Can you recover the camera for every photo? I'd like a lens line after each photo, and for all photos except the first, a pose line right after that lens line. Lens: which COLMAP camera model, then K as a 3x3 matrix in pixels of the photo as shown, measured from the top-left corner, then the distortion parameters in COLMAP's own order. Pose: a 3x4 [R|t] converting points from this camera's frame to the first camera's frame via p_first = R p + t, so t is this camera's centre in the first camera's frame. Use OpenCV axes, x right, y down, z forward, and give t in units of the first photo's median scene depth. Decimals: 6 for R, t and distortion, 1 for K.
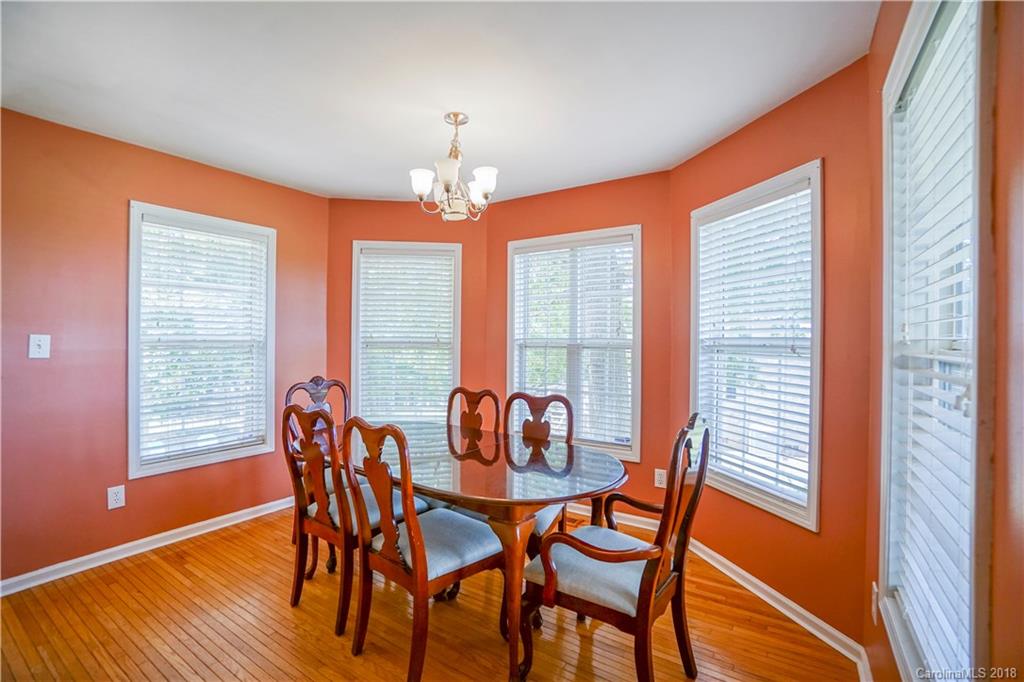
lens RADIAL K [[451.2, 0, 510.1], [0, 451.2, 343.1], [0, 0, 1]] dist [-0.000684, -0.000060]
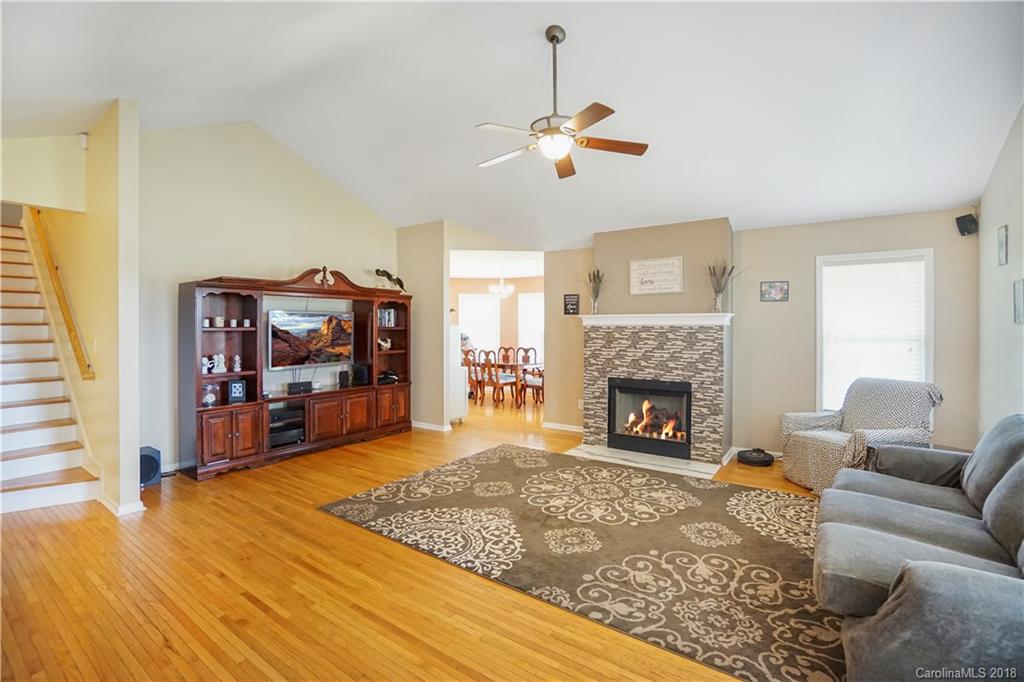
lens RADIAL K [[454.6, 0, 513.1], [0, 454.6, 334.2], [0, 0, 1]] dist [-0.000071, -0.000002]
pose [[0.999405, -0.006494, -0.033865, 0.076303], [0.006849, 0.999923, 0.010386, -0.019429], [0.033795, -0.010612, 0.999372, -2.300964]]
